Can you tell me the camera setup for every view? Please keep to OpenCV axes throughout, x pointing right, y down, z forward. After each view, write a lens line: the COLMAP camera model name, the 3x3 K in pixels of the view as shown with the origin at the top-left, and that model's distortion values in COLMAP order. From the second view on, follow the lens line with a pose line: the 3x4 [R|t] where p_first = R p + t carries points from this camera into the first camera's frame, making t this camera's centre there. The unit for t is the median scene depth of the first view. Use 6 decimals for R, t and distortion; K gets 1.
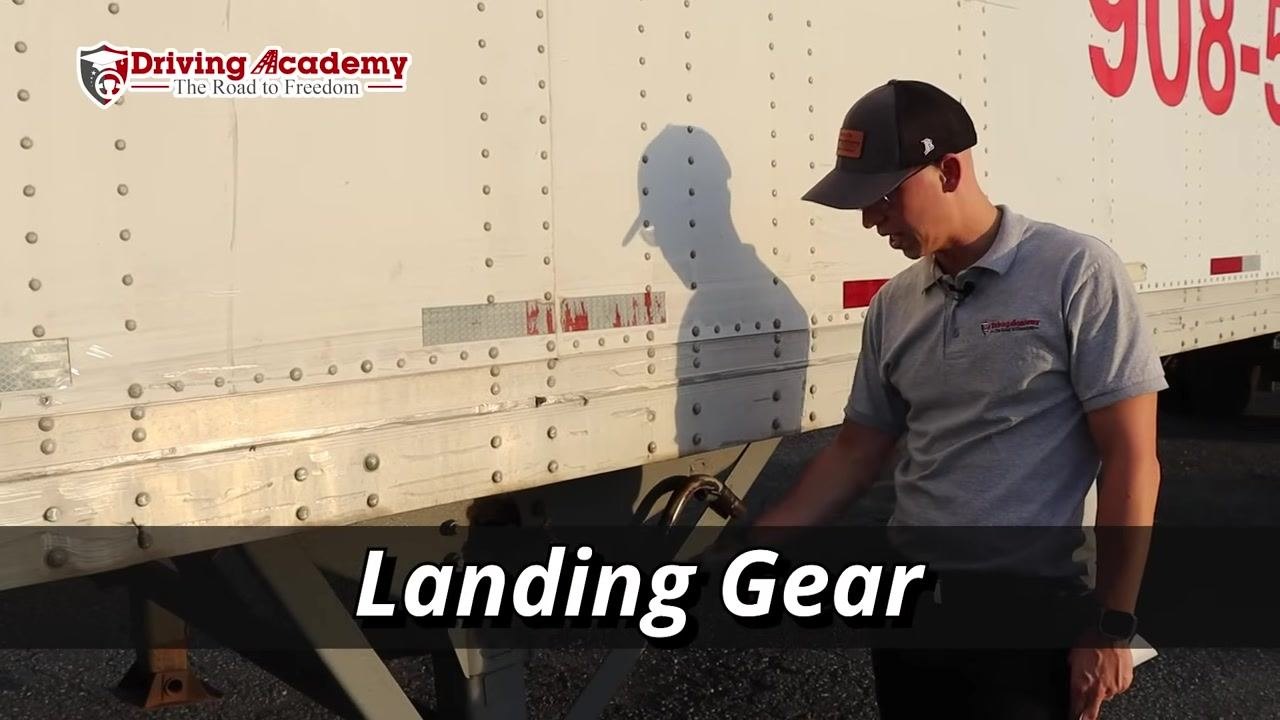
lens RADIAL K [[1169.3, 0, 640.0], [0, 1169.3, 360.0], [0, 0, 1]] dist [-0.182072, 0.165391]
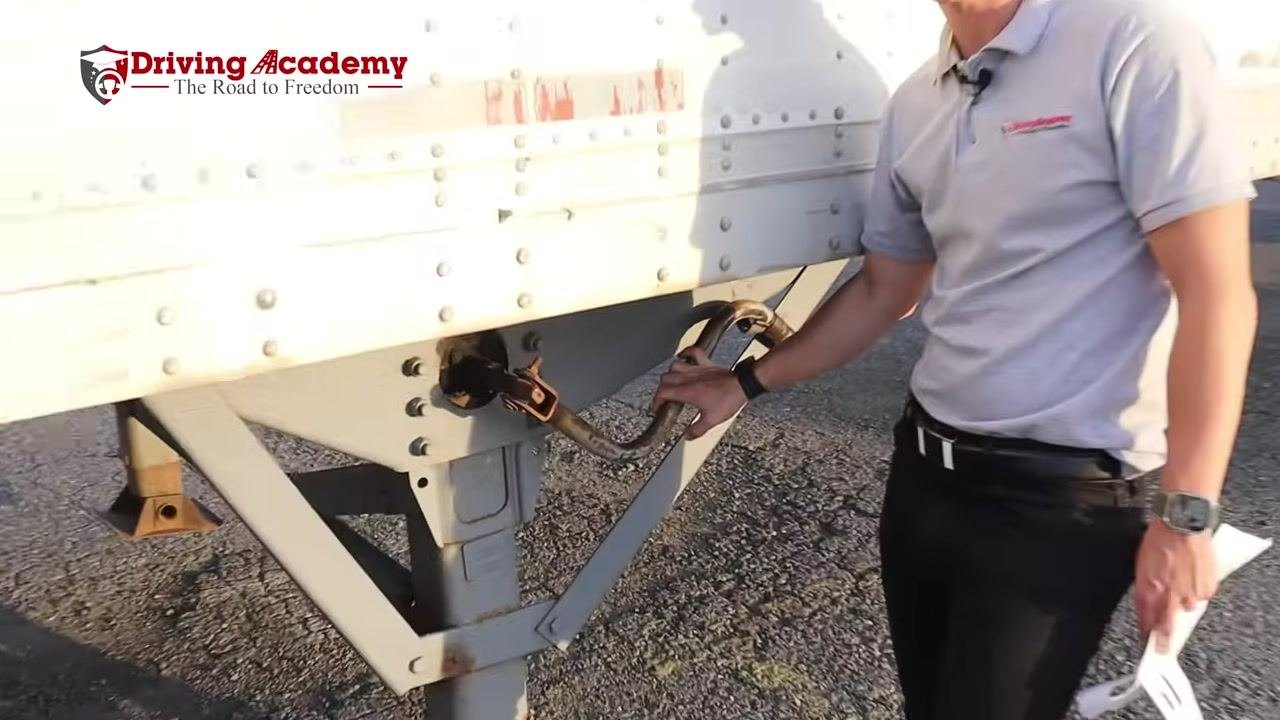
lens RADIAL K [[1243.4, 0, 640.0], [0, 1243.4, 360.0], [0, 0, 1]] dist [-0.119086, 0.007171]
pose [[0.996493, 0.030951, -0.077744, 0.048499], [-0.016785, 0.984132, 0.176642, -0.011153], [0.081977, -0.174717, 0.981200, 0.148929]]
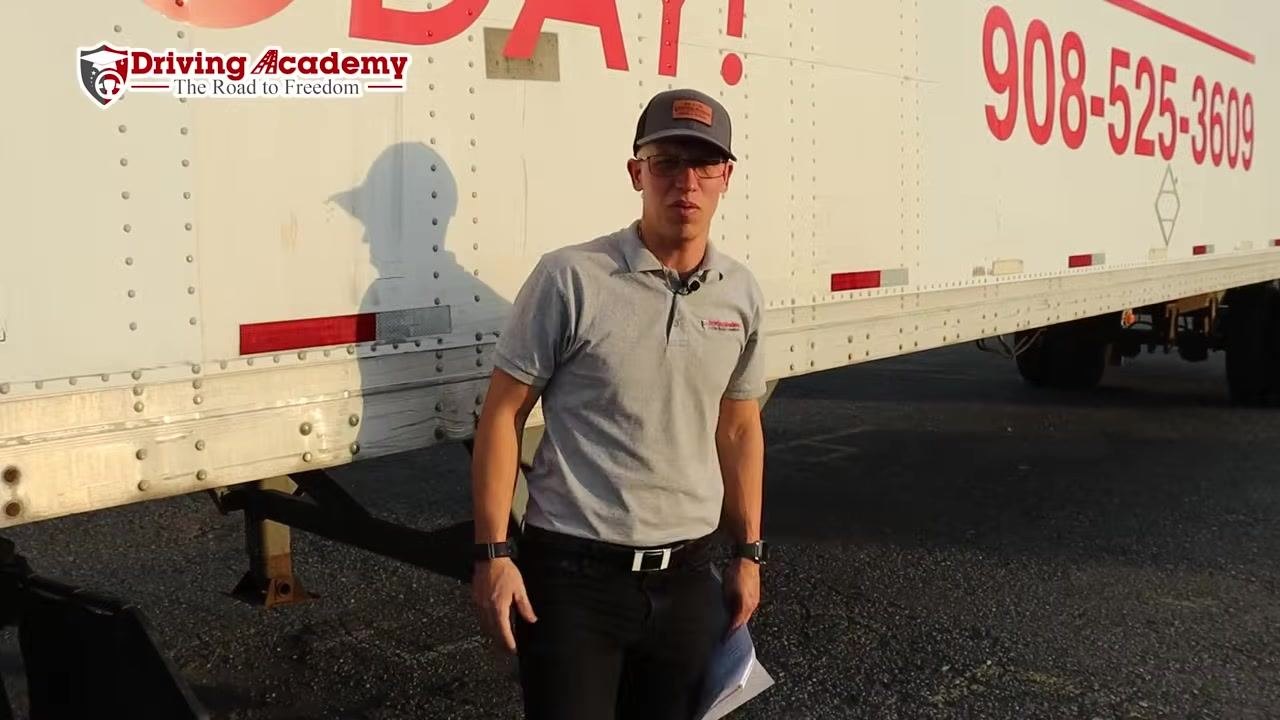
lens RADIAL K [[1174.3, 0, 640.0], [0, 1174.3, 354.8], [0, 0, 1]] dist [-0.189102, 0.185296]
pose [[0.994144, -0.002154, 0.108044, -0.216959], [0.001177, 0.999958, 0.009104, 0.021507], [-0.108059, -0.008924, 0.994104, -0.442068]]
